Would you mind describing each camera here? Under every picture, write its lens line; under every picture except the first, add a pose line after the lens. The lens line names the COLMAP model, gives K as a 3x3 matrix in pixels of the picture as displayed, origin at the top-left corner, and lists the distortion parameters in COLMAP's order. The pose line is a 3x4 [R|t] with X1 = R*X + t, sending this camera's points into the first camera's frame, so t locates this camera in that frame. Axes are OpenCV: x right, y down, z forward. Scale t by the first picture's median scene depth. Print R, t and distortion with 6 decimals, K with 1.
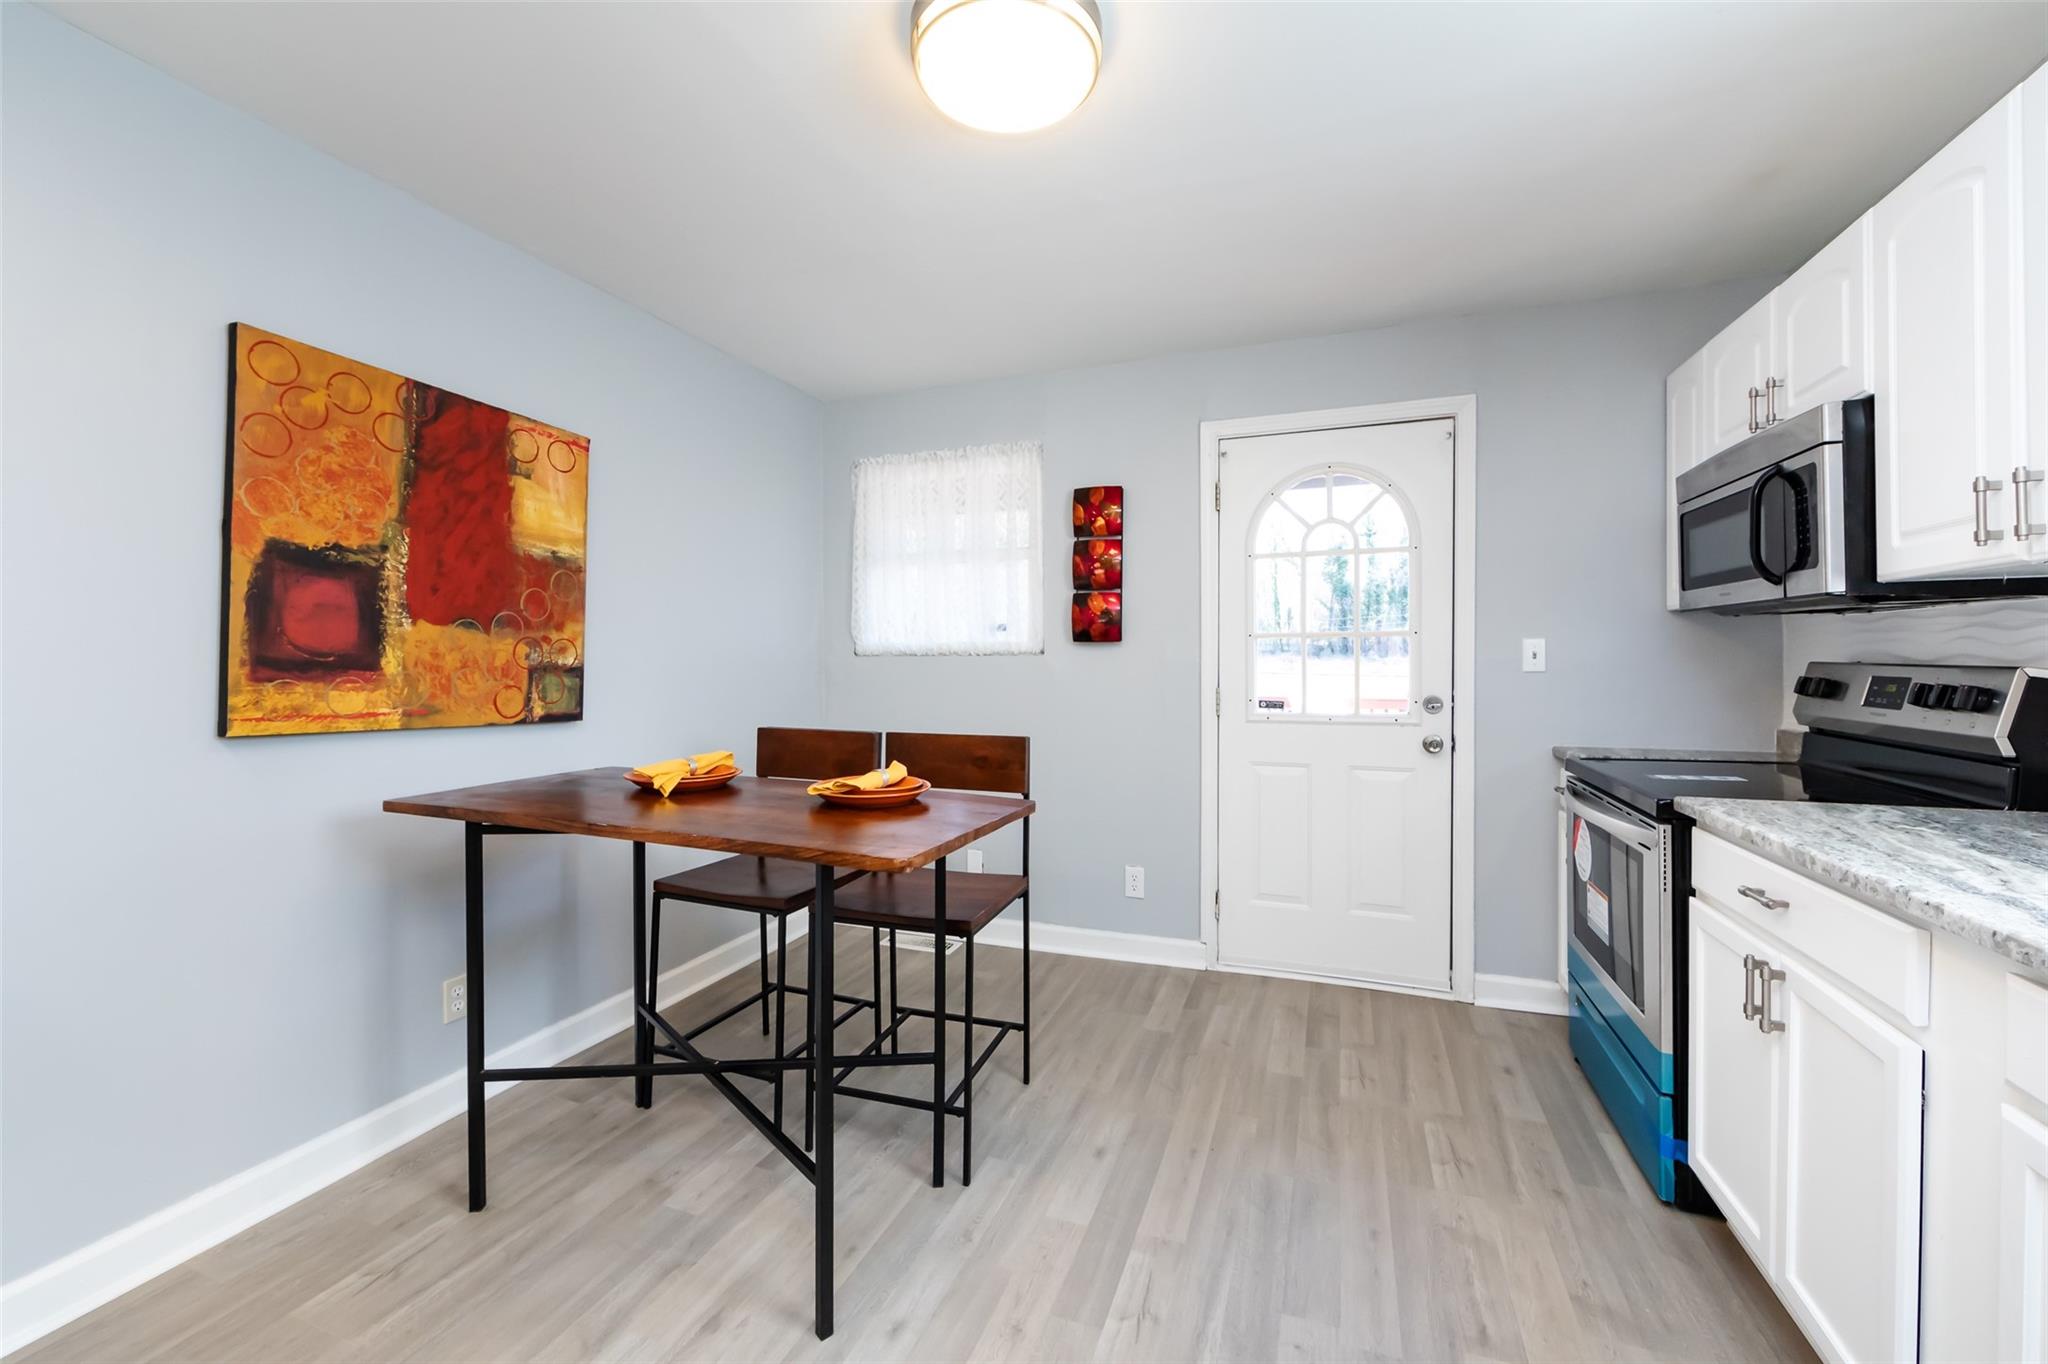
lens RADIAL K [[821.3, 0, 1026.8], [0, 821.3, 670.2], [0, 0, 1]] dist [-0.001245, -0.000057]
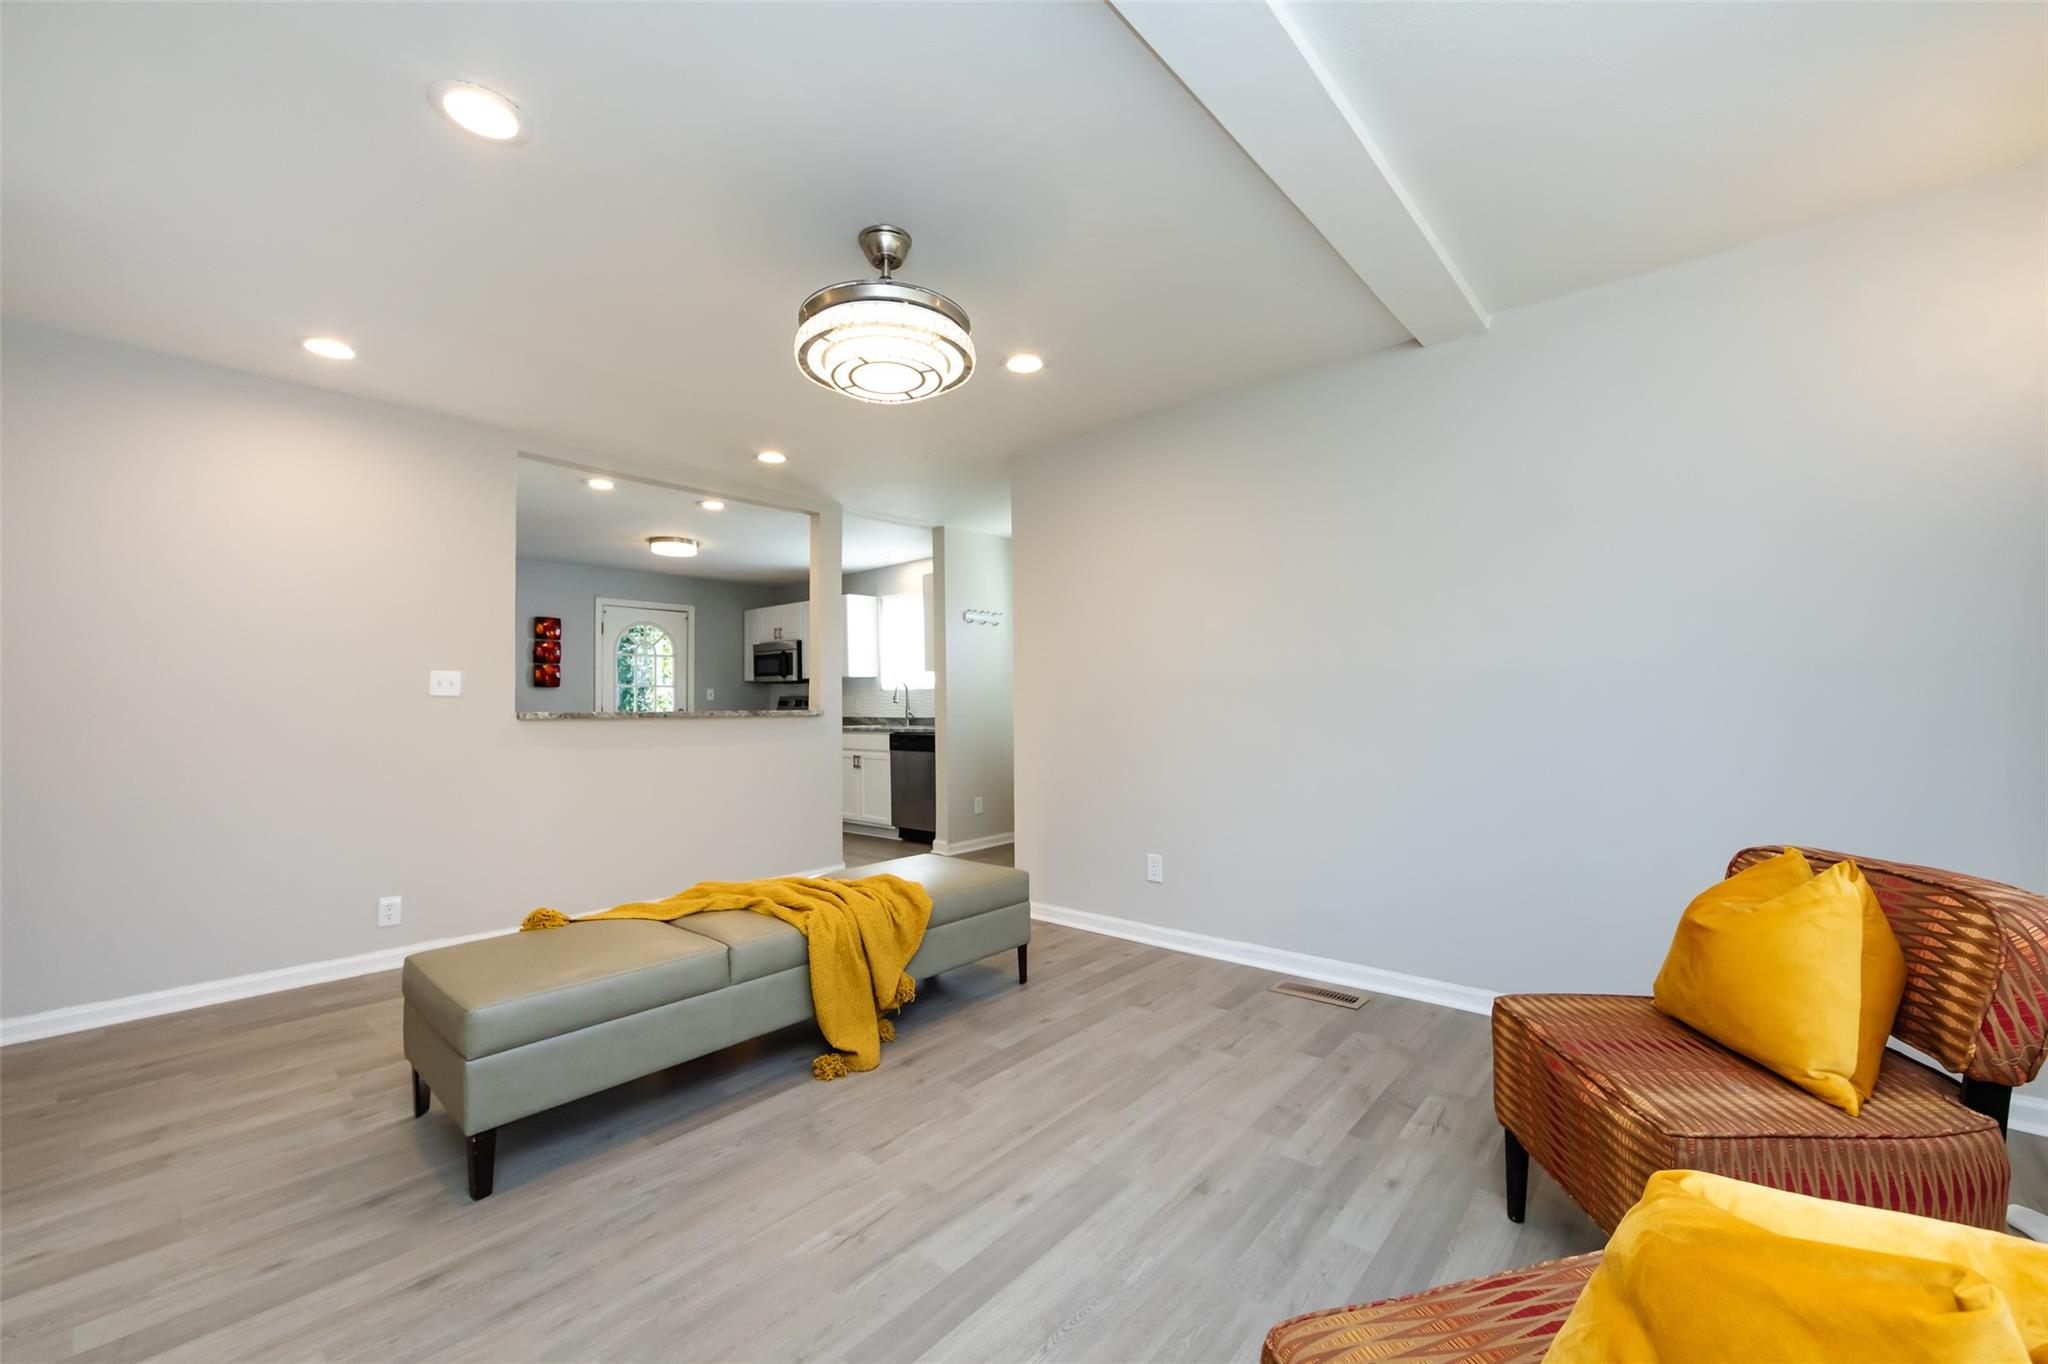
lens RADIAL K [[802.9, 0, 1045.9], [0, 802.9, 684.4], [0, 0, 1]] dist [-0.001804, -0.000082]
pose [[0.346009, 0.025353, 0.937889, -2.119688], [0.018428, 0.999258, -0.033810, 0.081705], [-0.938050, 0.028982, 0.345285, -1.450719]]
